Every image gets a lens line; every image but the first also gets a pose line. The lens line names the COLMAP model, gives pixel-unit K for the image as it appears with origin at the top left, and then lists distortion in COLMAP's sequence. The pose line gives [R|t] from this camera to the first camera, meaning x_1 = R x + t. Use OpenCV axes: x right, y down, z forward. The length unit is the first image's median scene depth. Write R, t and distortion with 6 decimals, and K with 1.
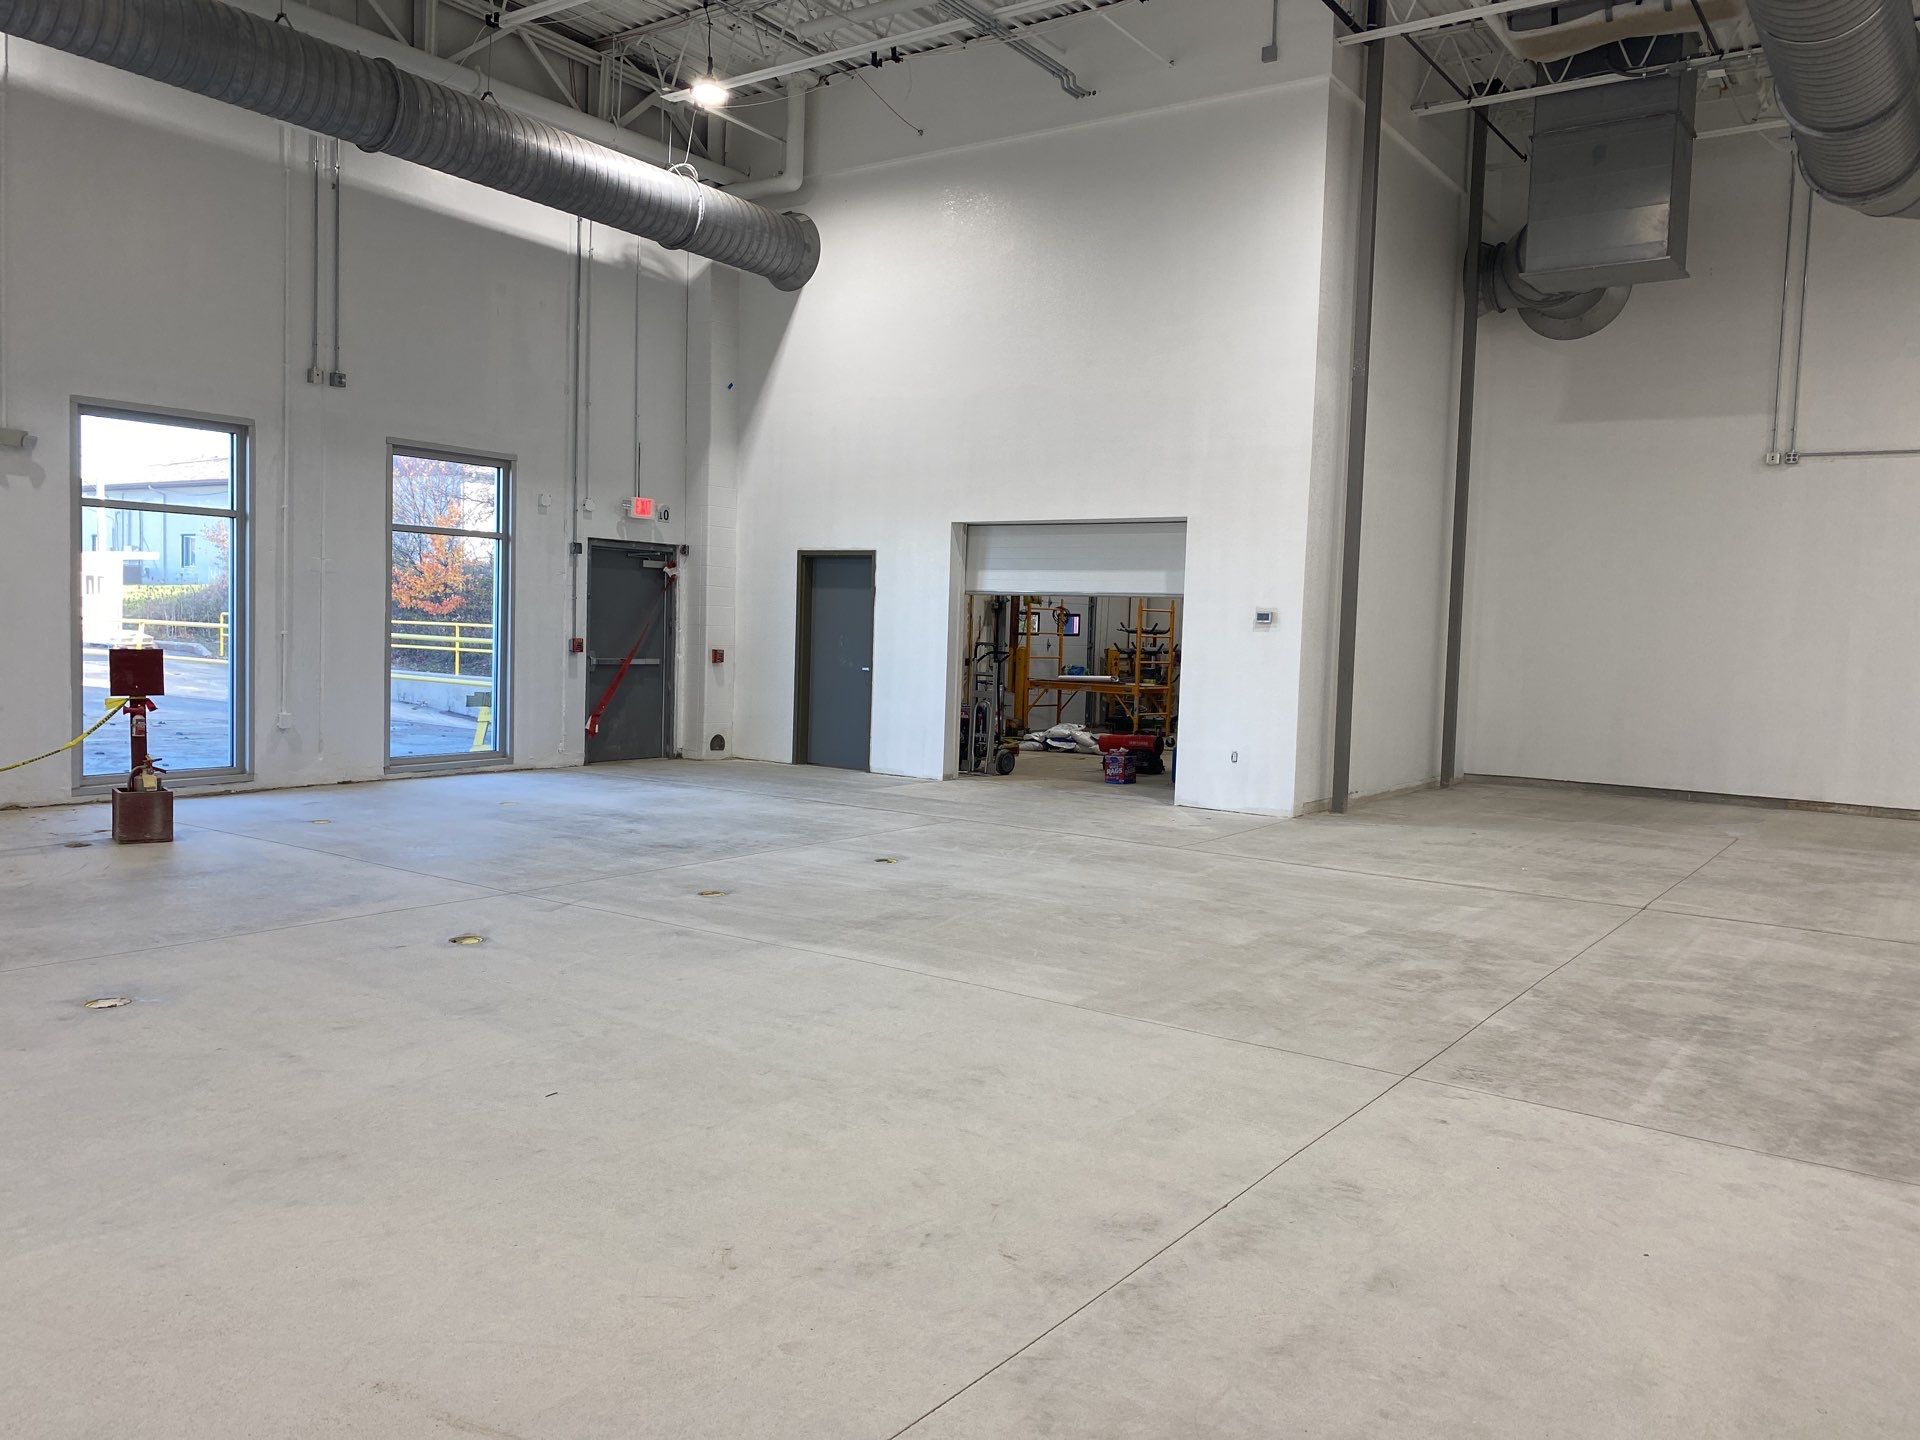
lens RADIAL K [[1504.4, 0, 957.2], [0, 1504.4, 730.6], [0, 0, 1]] dist [0.010445, -0.014505]
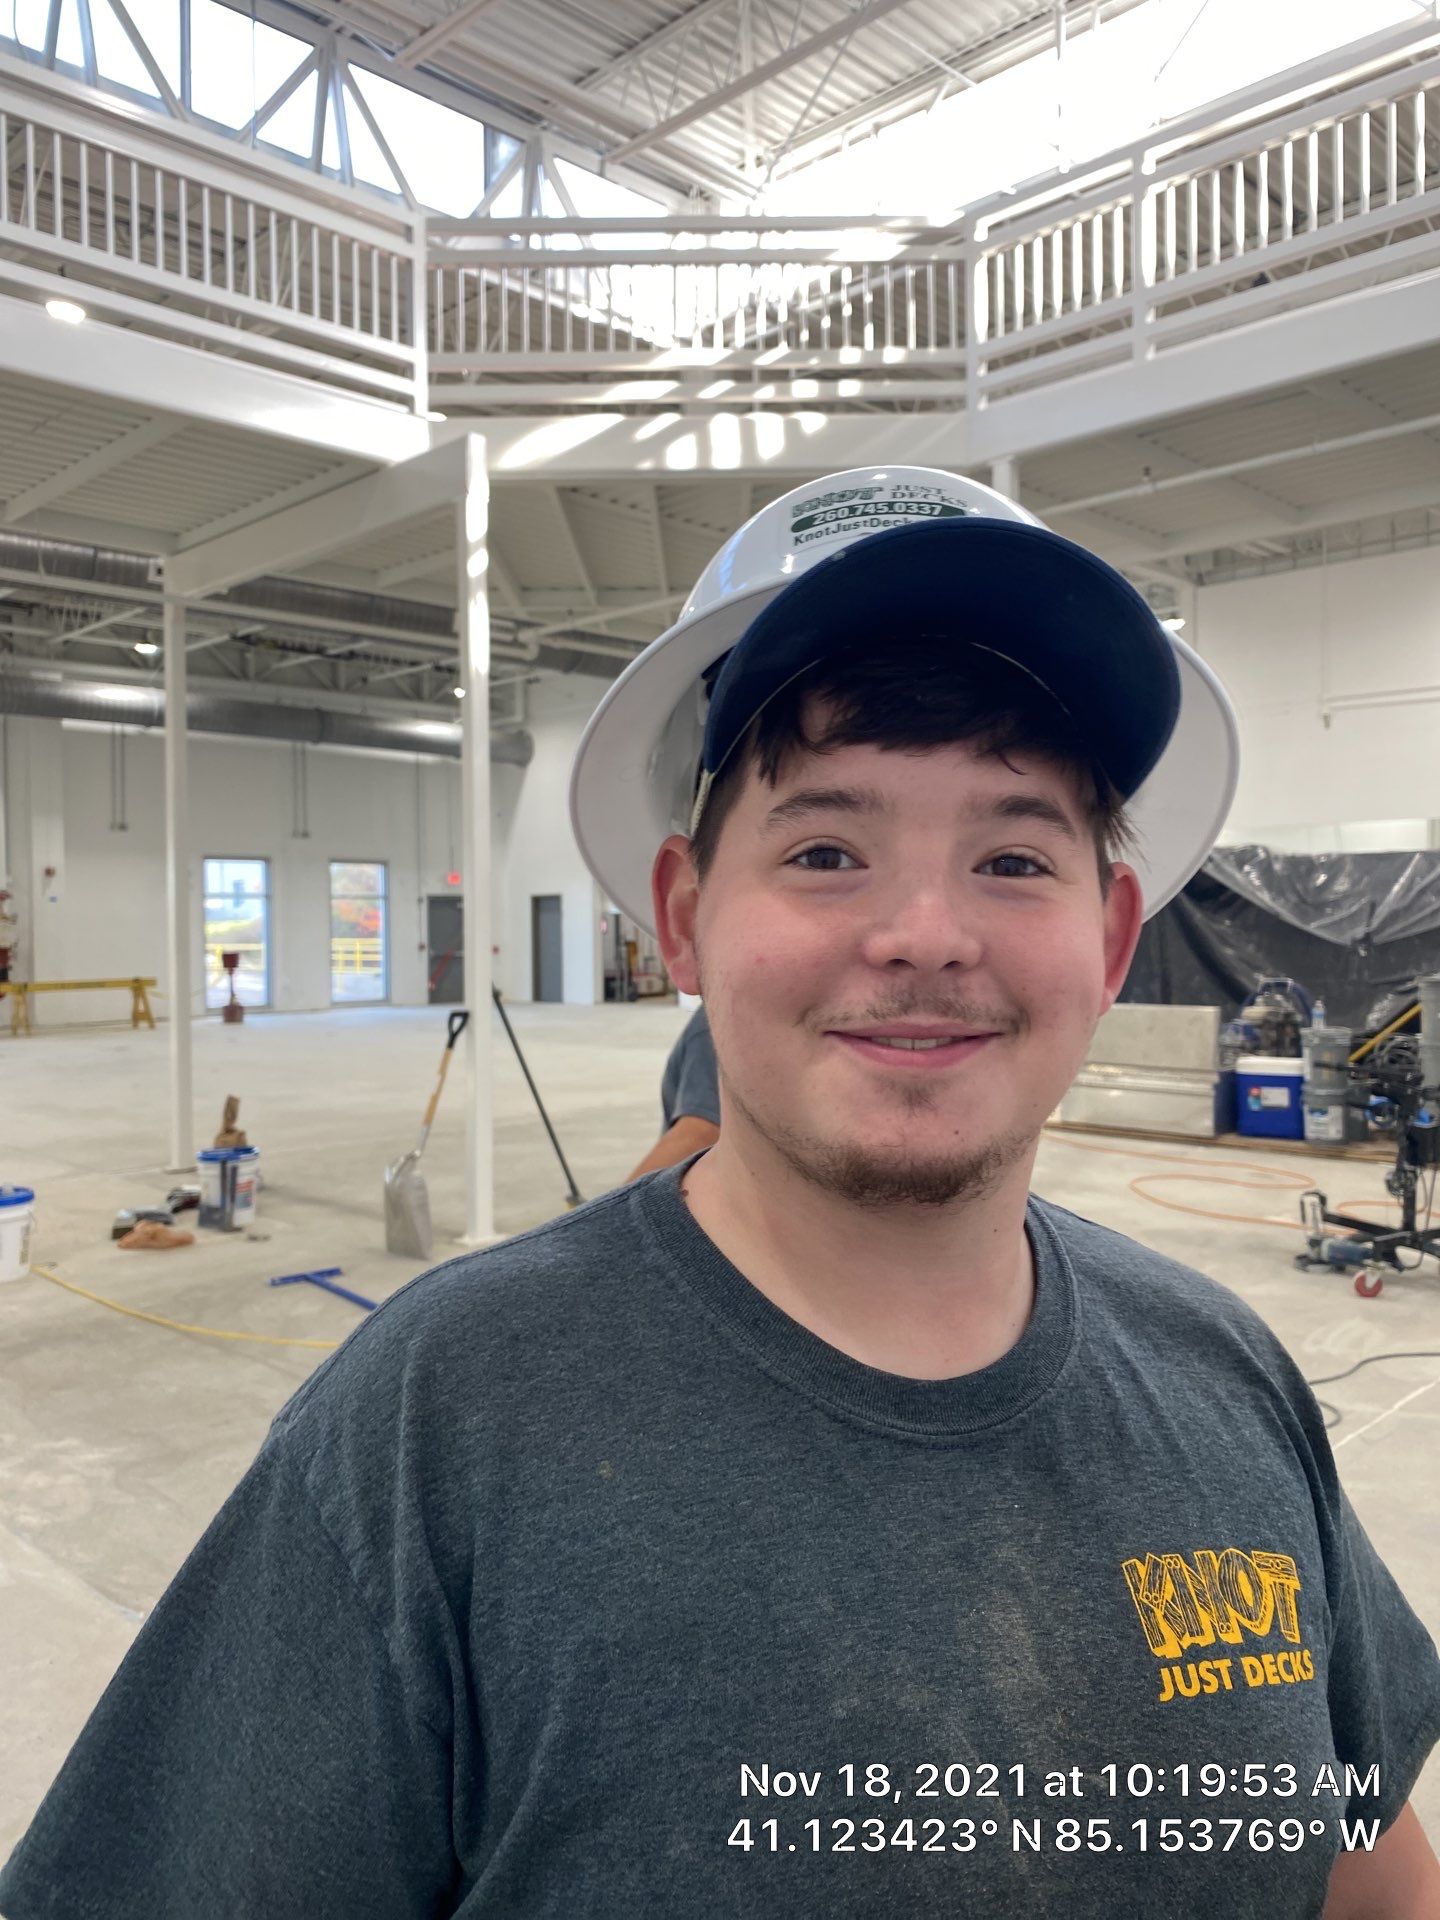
lens RADIAL K [[1516.8, 0, 720.0], [0, 1516.8, 960.0], [0, 0, 1]] dist [0.027742, 0.002199]
pose [[0.986154, -0.040160, -0.160897, 0.500105], [0.032381, 0.998190, -0.050682, 0.083413], [0.162641, 0.044771, 0.985669, -1.019353]]
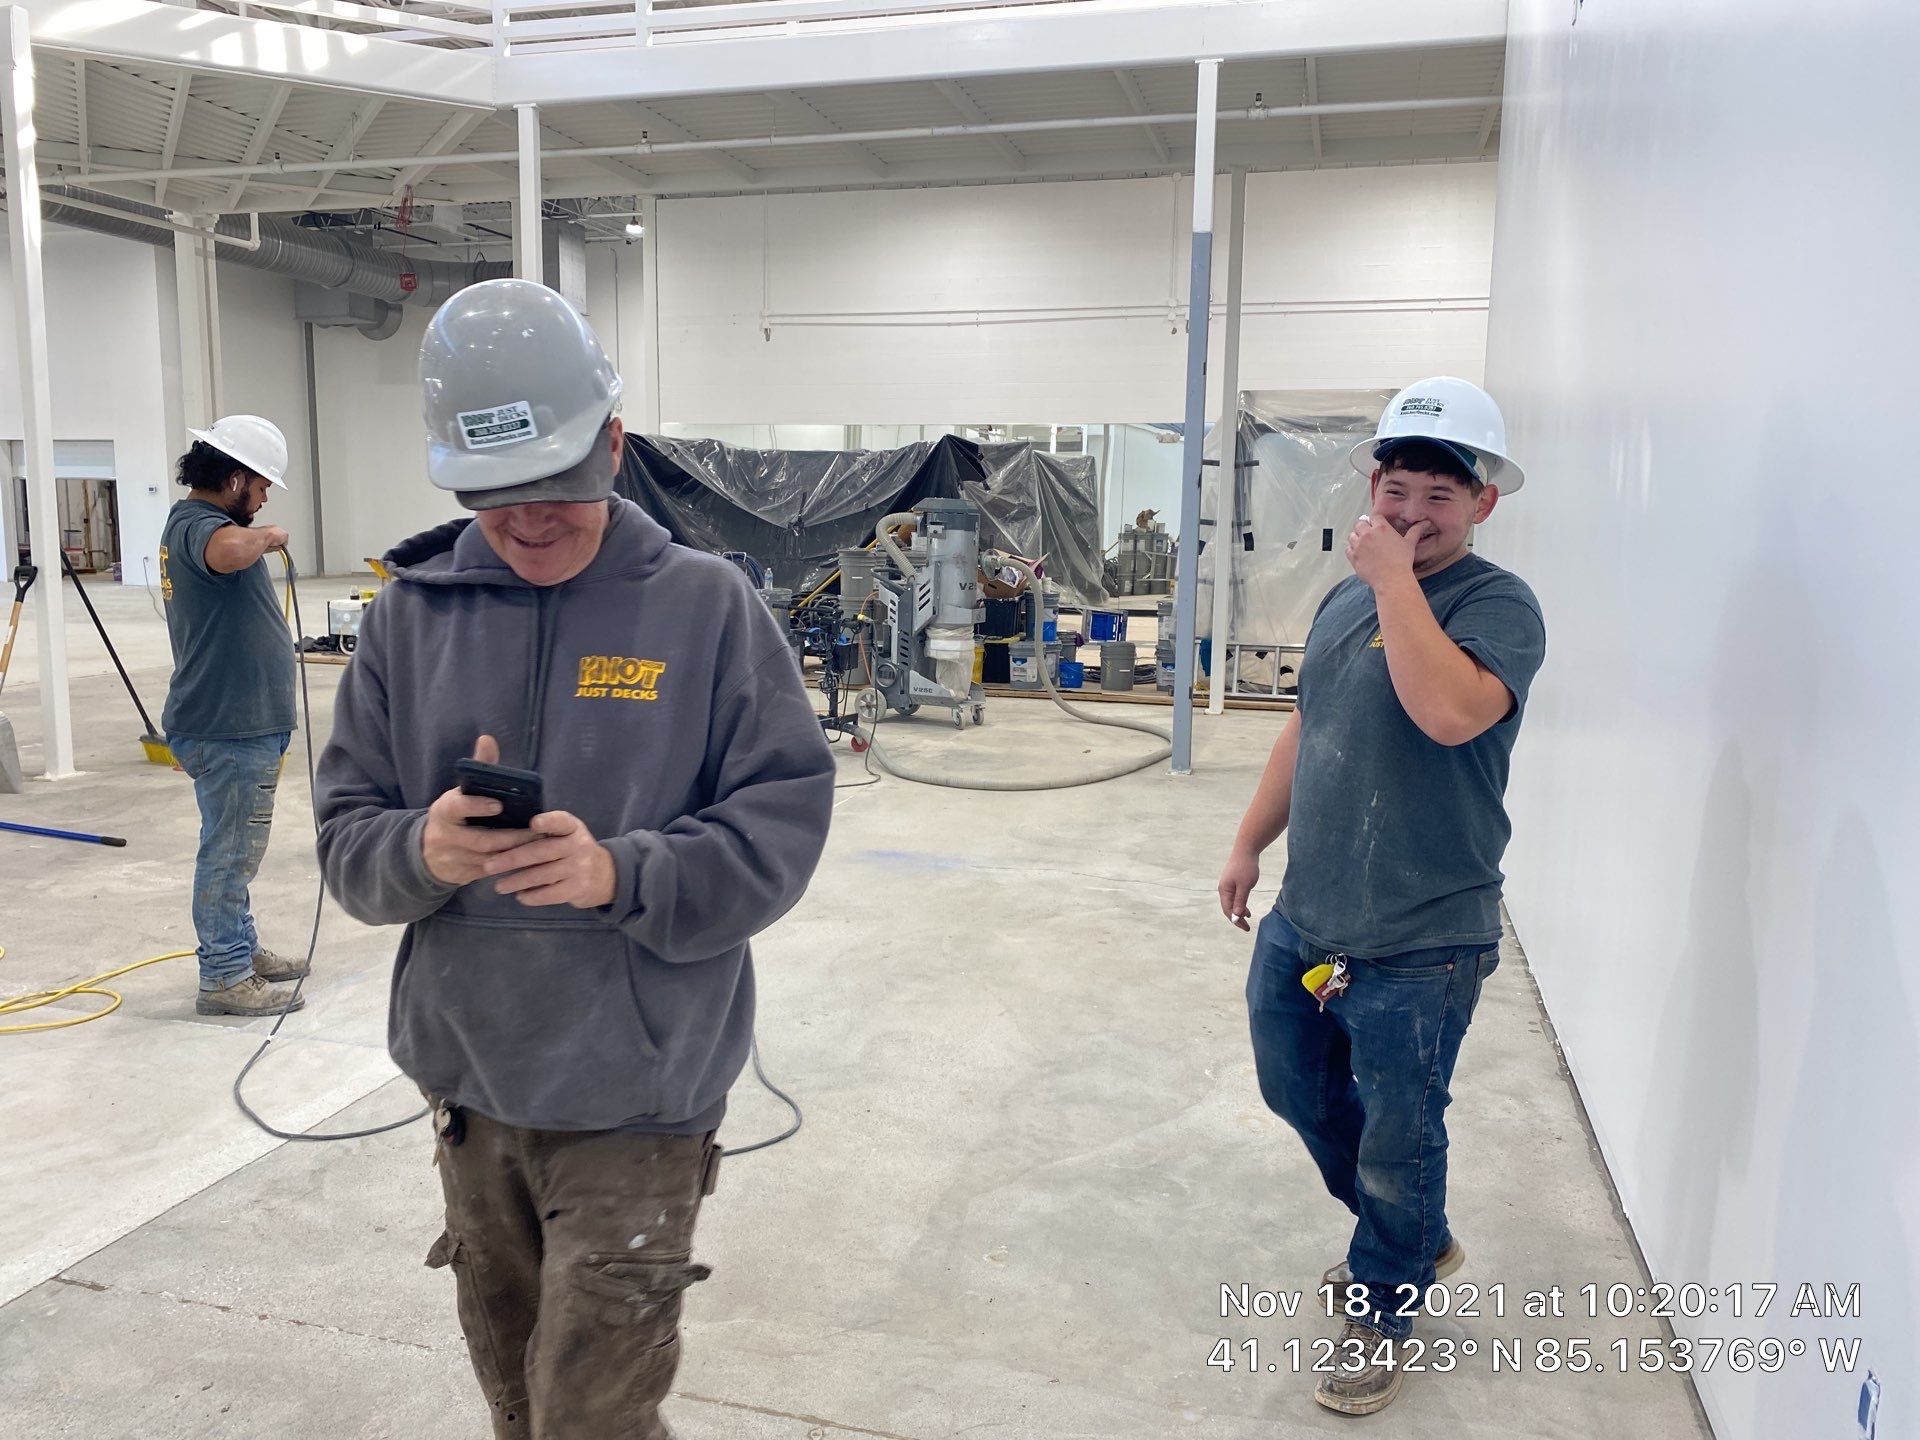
lens RADIAL K [[1504.4, 0, 957.2], [0, 1504.4, 730.6], [0, 0, 1]] dist [0.010445, -0.014505]
pose [[0.939809, -0.065606, 0.335344, 0.458963], [0.037728, 0.995318, 0.088988, 0.096672], [-0.339612, -0.070980, 0.937884, -1.159701]]
